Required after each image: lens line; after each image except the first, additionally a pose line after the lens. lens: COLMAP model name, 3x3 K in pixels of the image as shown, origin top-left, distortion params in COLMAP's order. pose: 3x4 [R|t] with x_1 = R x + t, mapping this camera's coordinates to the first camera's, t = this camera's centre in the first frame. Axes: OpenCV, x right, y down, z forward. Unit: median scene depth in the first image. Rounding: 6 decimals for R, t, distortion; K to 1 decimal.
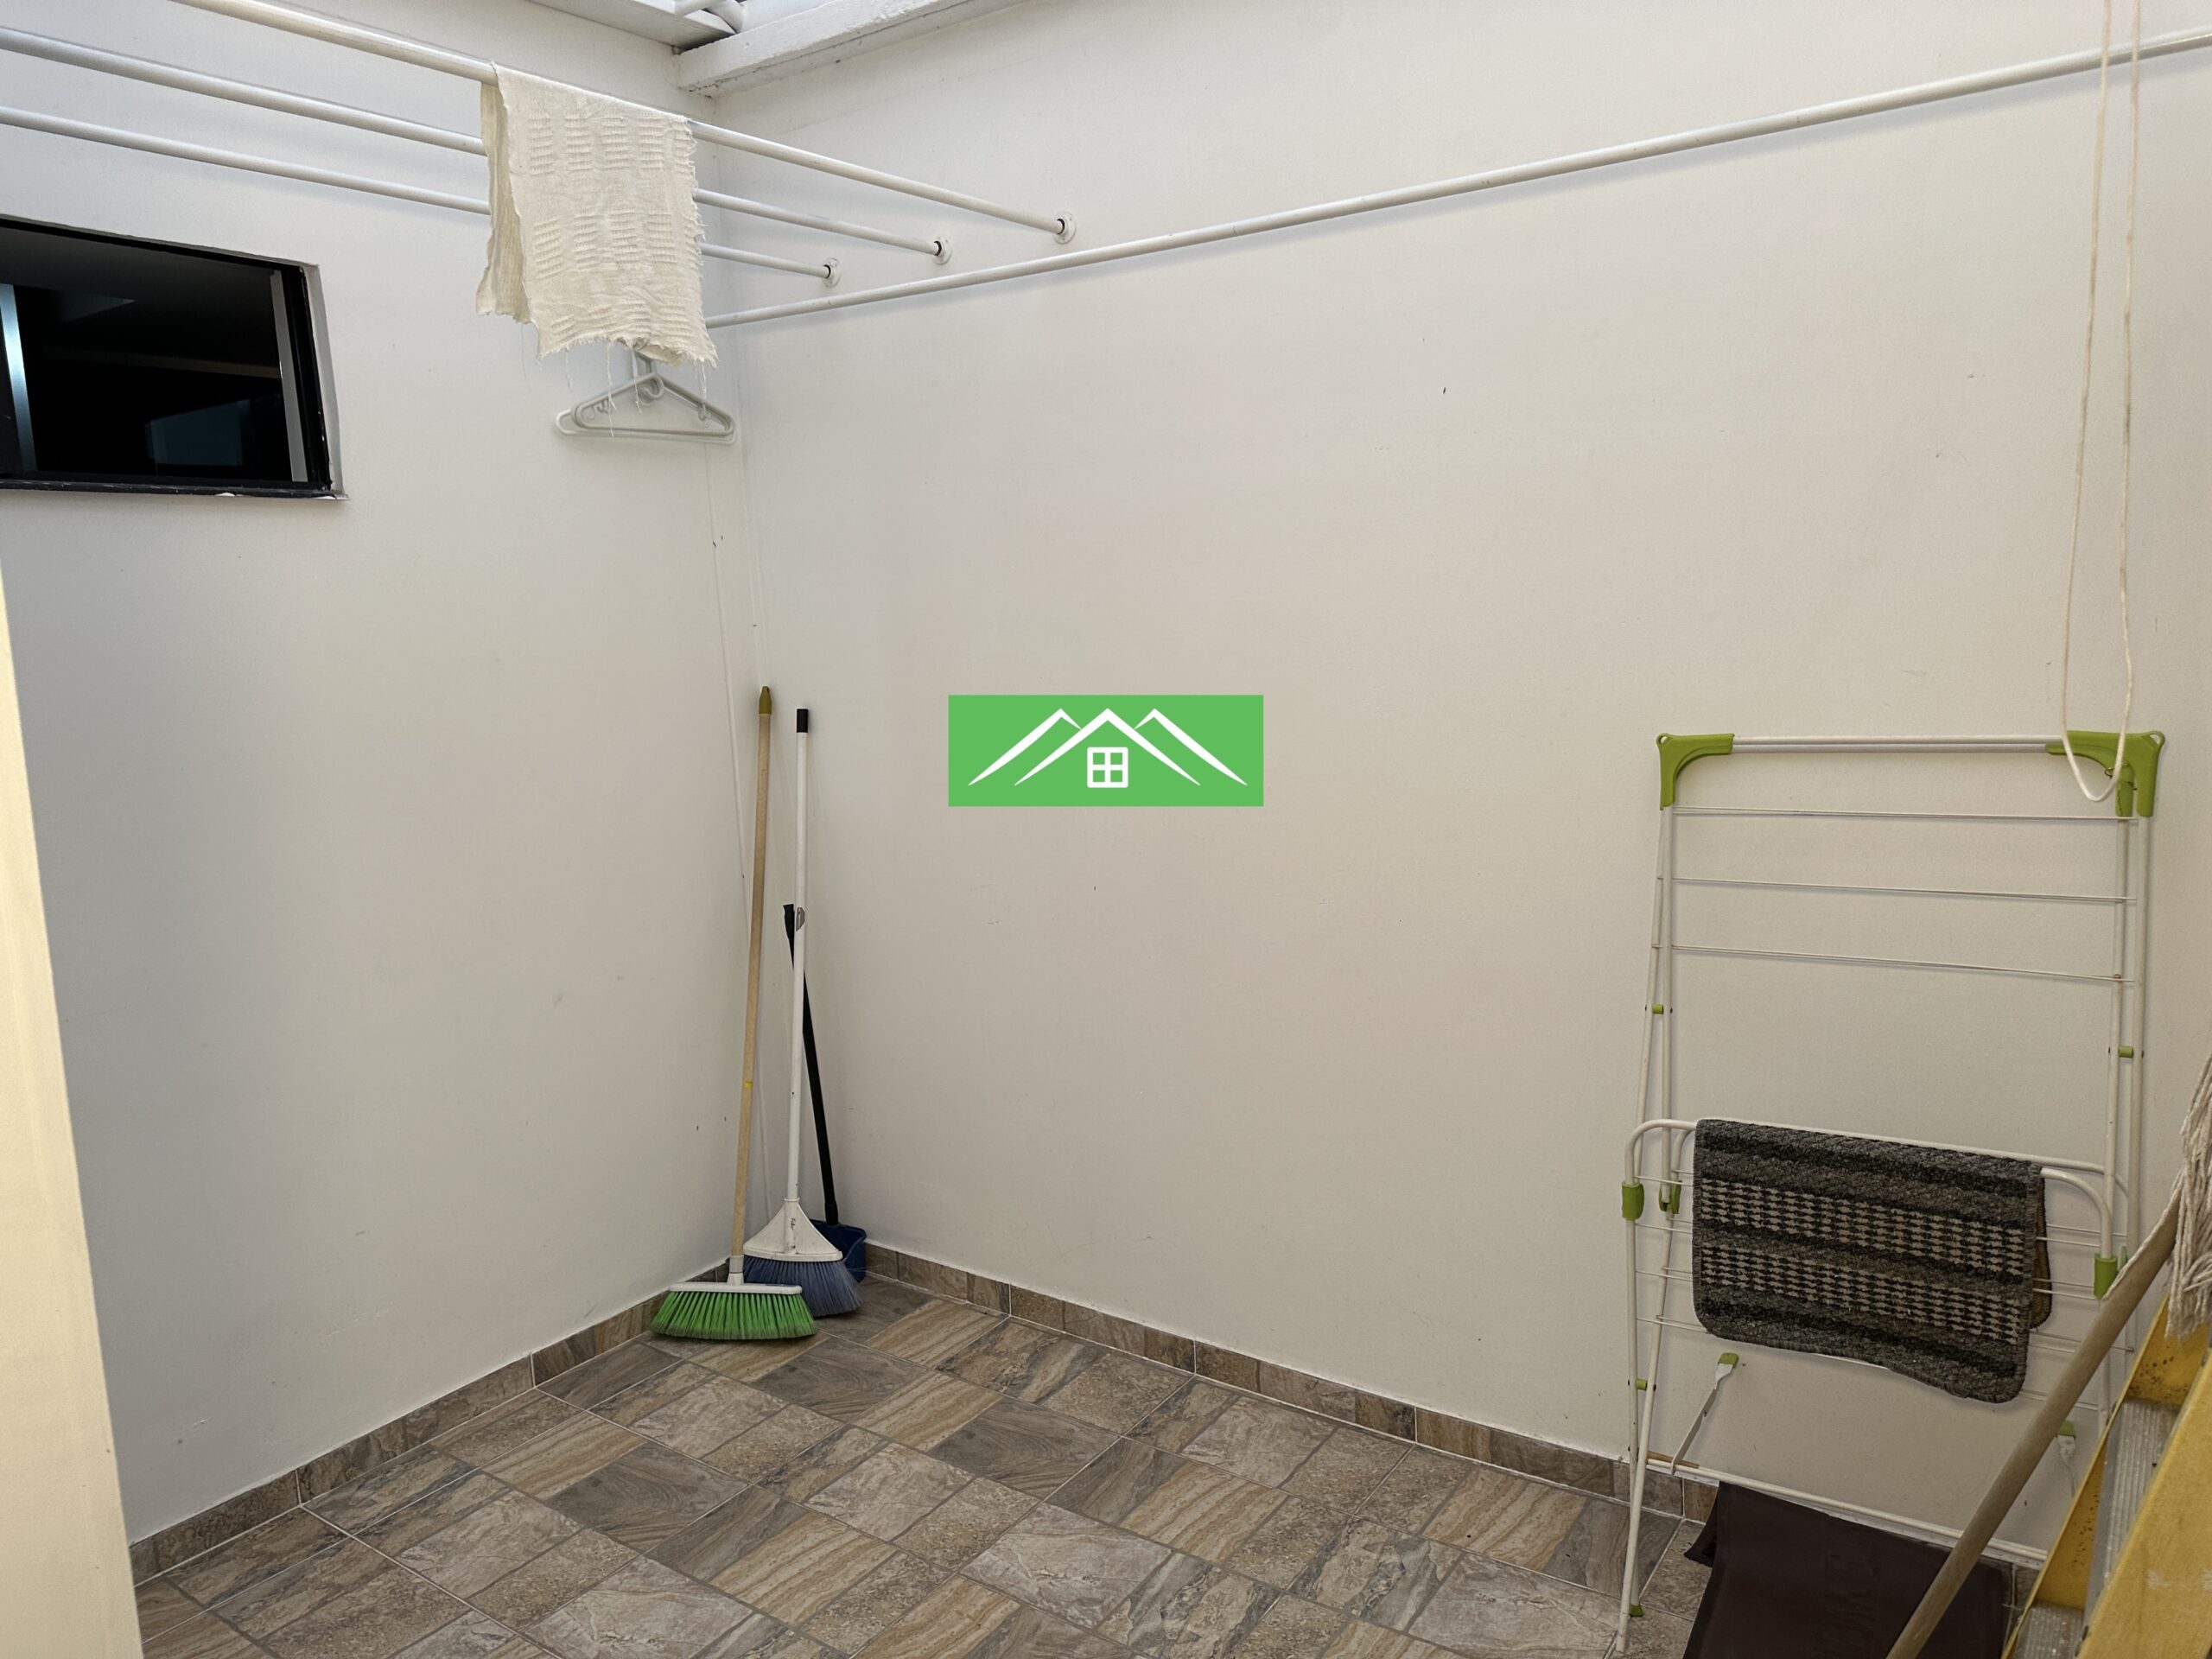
lens RADIAL K [[1555.7, 0, 1104.7], [0, 1555.7, 818.1], [0, 0, 1]] dist [0.058435, -0.072856]
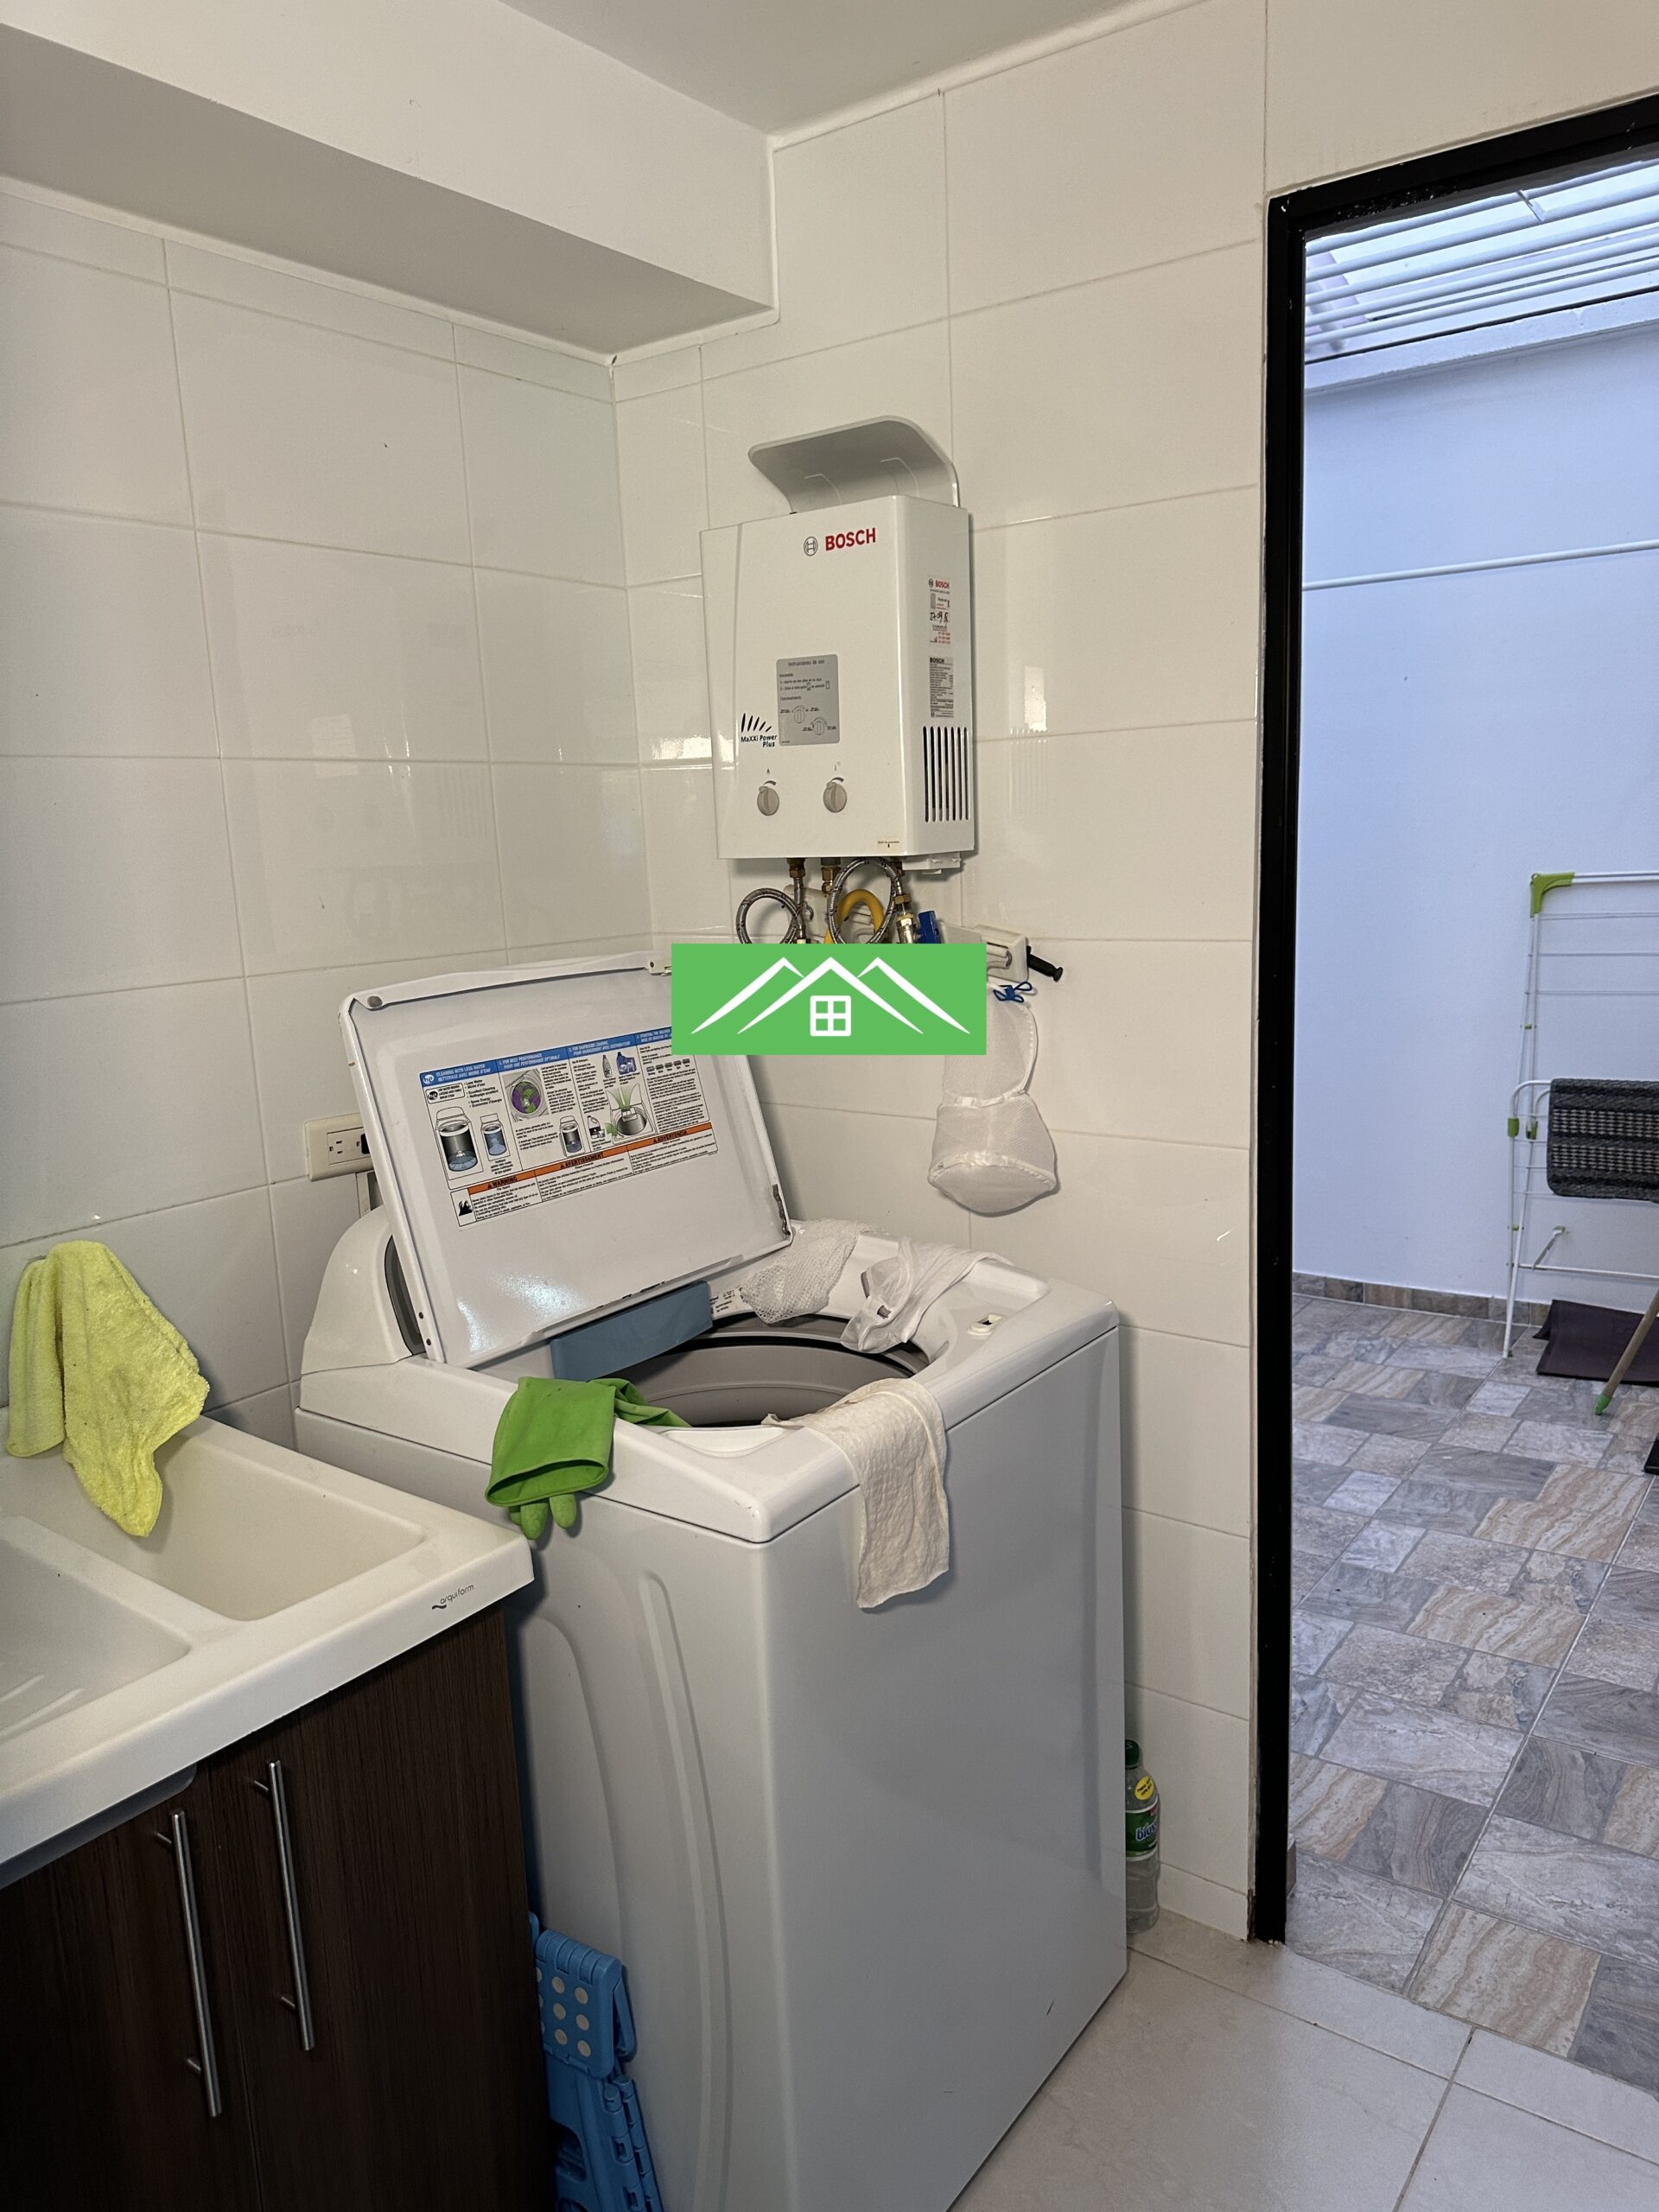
lens RADIAL K [[1555.7, 0, 850.3], [0, 1555.7, 1055.9], [0, 0, 1]] dist [0.058435, -0.072856]
pose [[0.999967, 0.006117, -0.005293, -0.421207], [-0.005975, 0.999635, 0.026348, 0.111719], [0.005452, -0.026316, 0.999639, -0.822173]]
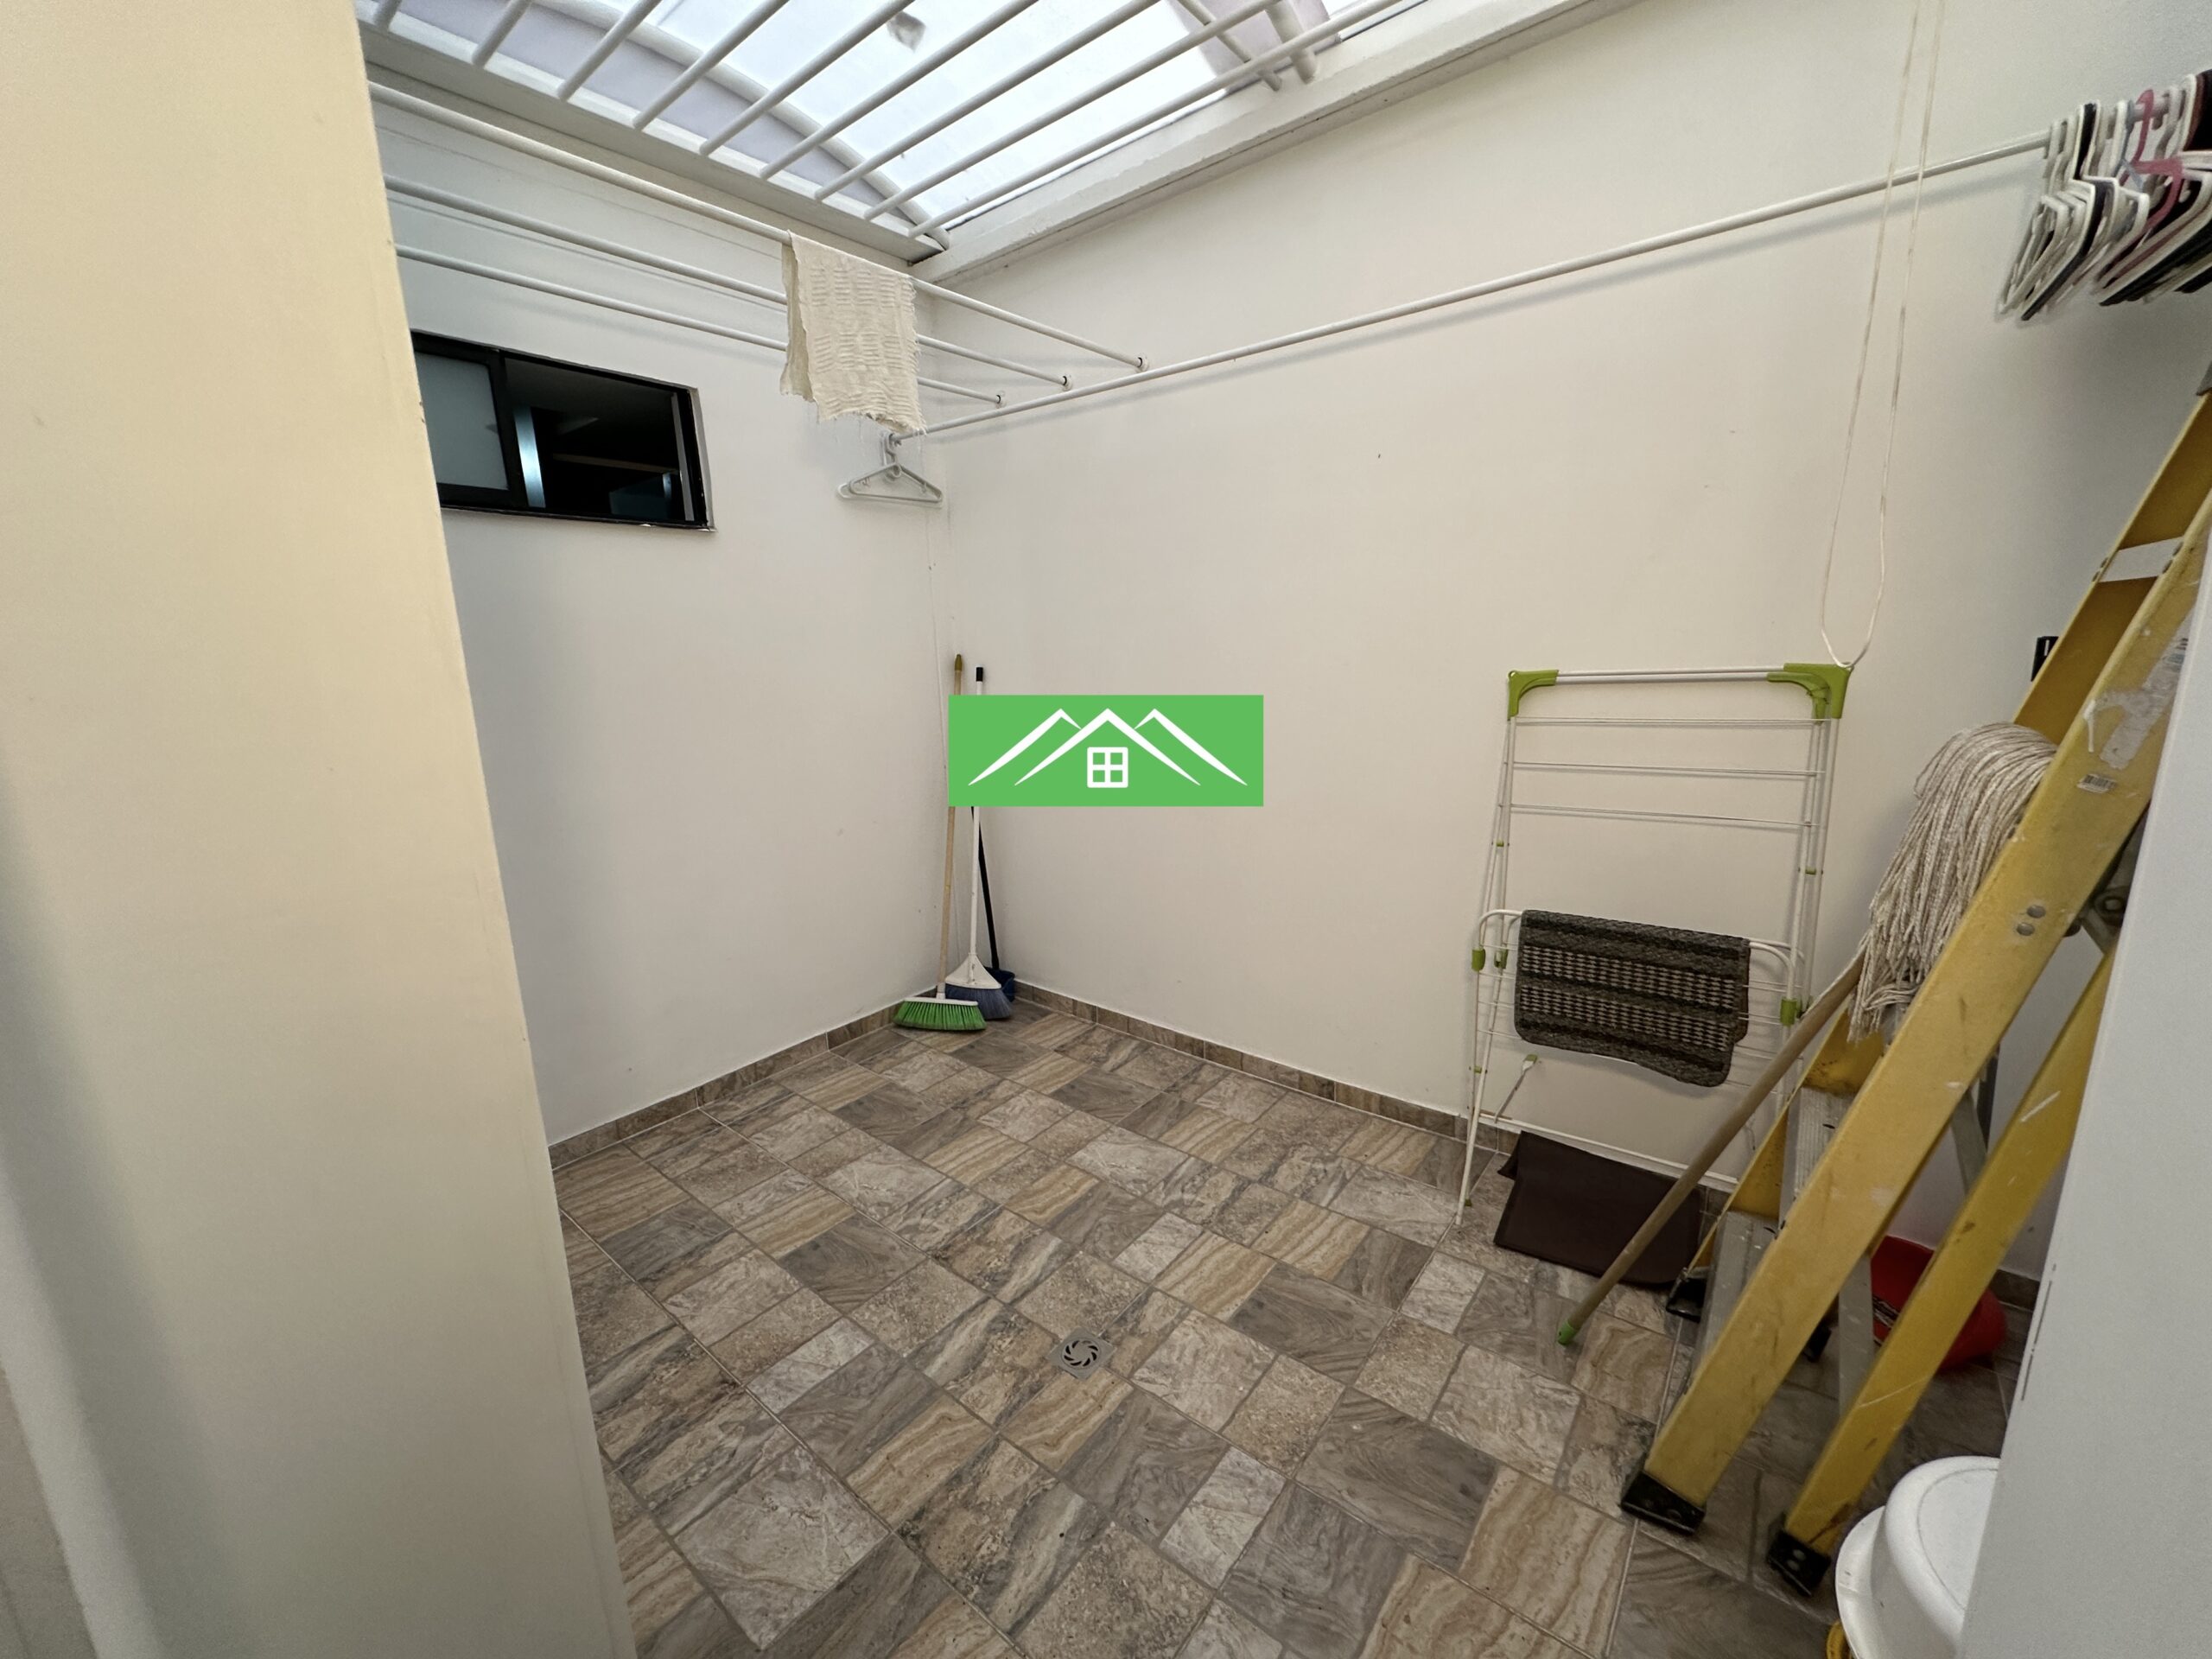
lens RADIAL K [[882.9, 0, 1094.8], [0, 882.9, 818.2], [0, 0, 1]] dist [0.000162, 0.000184]
pose [[0.997382, 0.021870, -0.068925, -0.000882], [-0.017464, 0.997804, 0.063887, 0.044411], [0.070171, -0.062516, 0.995574, 0.065857]]
